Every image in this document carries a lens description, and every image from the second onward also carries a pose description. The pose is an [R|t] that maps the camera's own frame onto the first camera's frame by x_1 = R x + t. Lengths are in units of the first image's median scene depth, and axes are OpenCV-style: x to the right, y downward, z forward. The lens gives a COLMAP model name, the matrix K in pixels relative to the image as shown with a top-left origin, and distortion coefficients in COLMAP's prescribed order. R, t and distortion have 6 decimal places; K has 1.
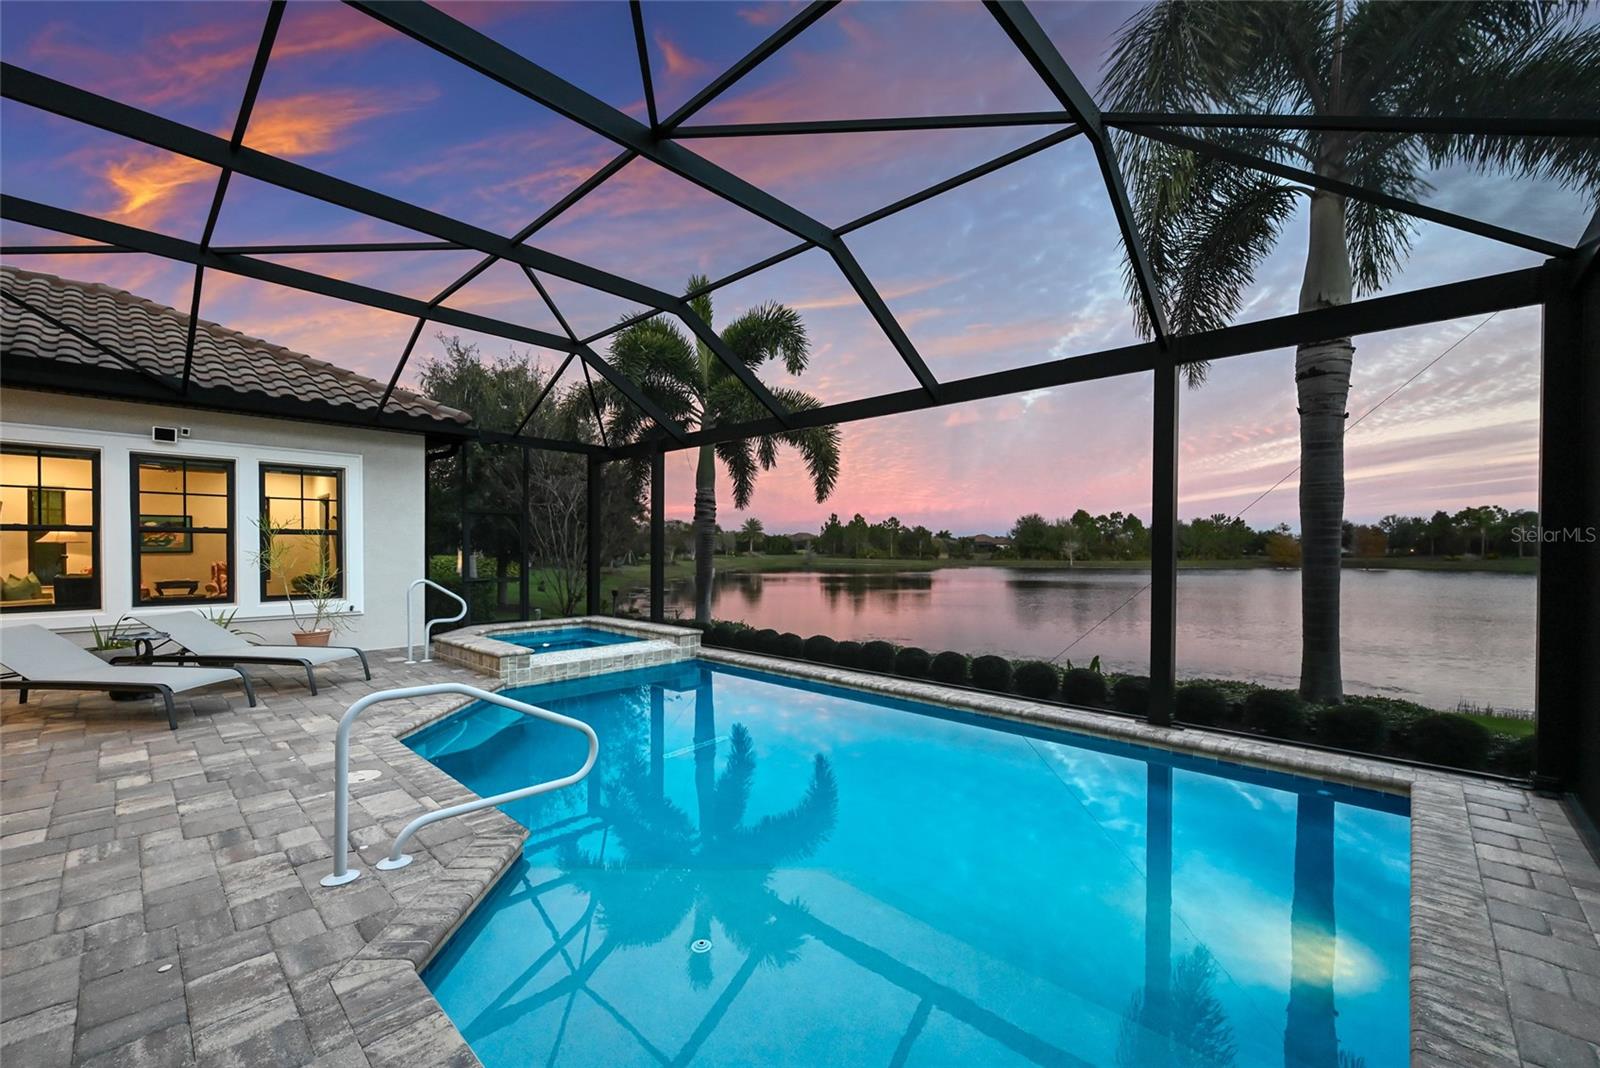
lens RADIAL K [[642.8, 0, 797.6], [0, 642.8, 548.4], [0, 0, 1]] dist [-0.000397, -0.000027]
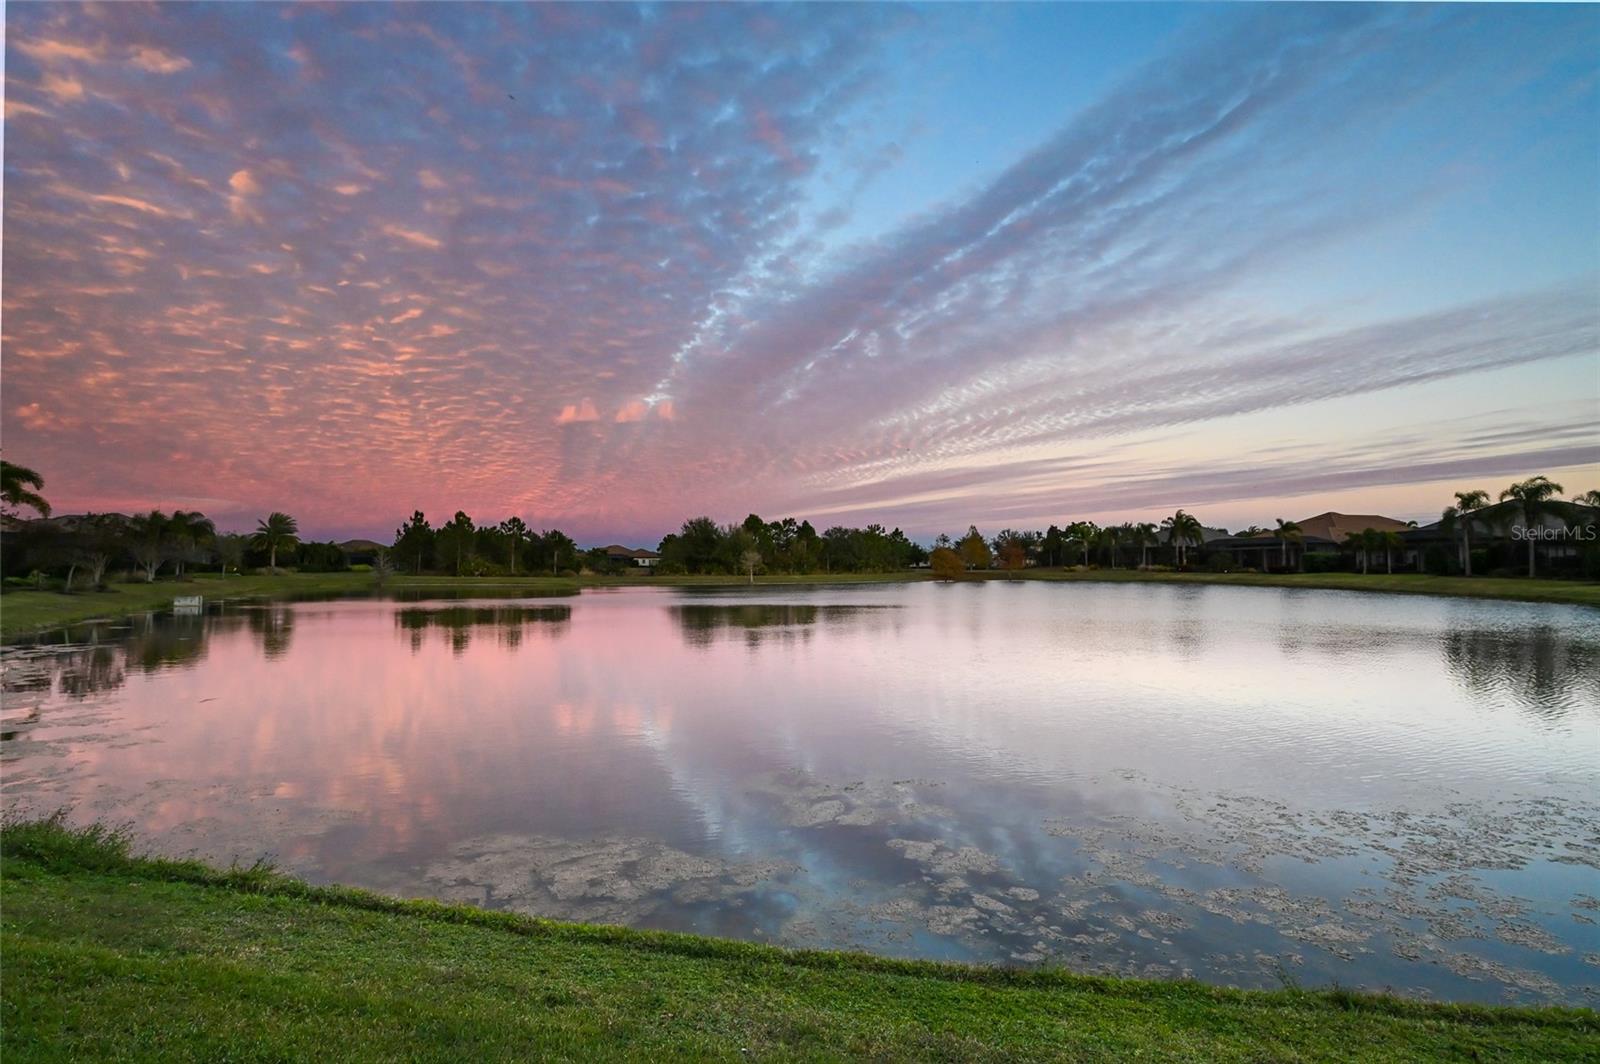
lens RADIAL K [[727.3, 0, 798.1], [0, 727.3, 473.4], [0, 0, 1]] dist [-0.007650, -0.000387]
pose [[0.853857, 0.060879, 0.516935, -0.005614], [0.002450, 0.992655, -0.120951, 0.001772], [-0.520501, 0.104541, 0.847437, 0.166540]]
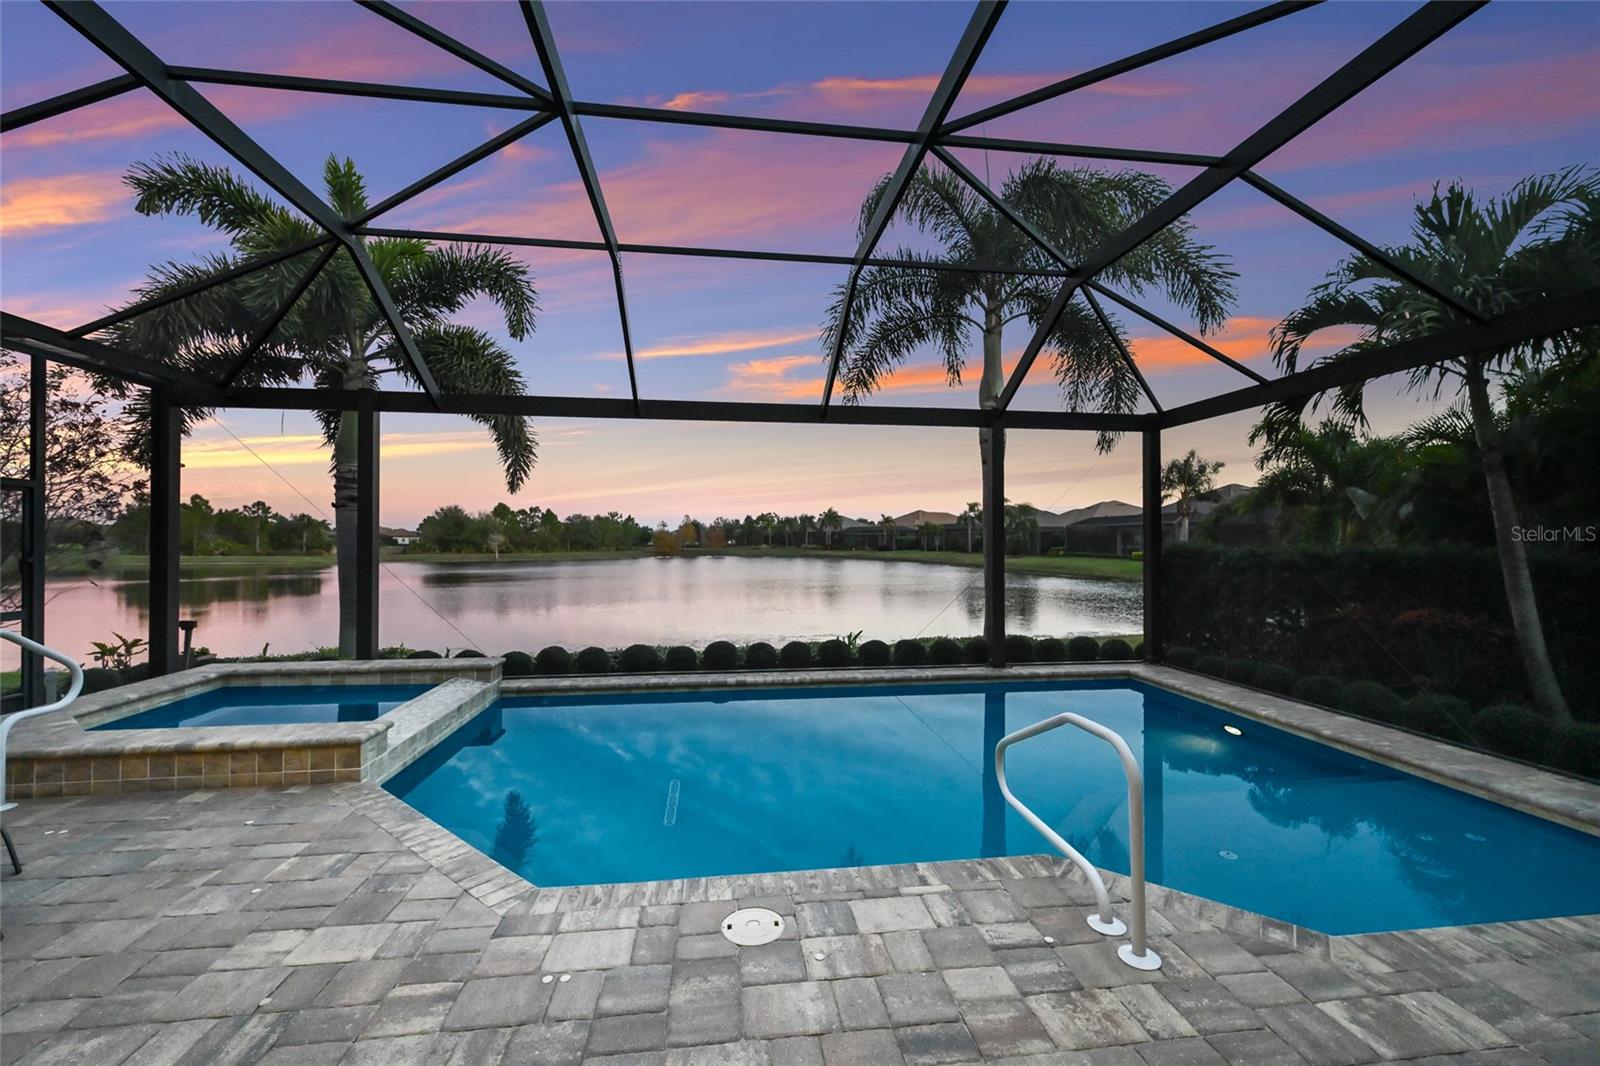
lens RADIAL K [[634.2, 0, 789.0], [0, 634.2, 536.9], [0, 0, 1]] dist [-0.000329, 0.000187]
pose [[0.633495, 0.003875, 0.773737, -0.046147], [0.000762, 0.999984, -0.005632, -0.001088], [-0.773746, 0.004157, 0.633482, 0.022982]]
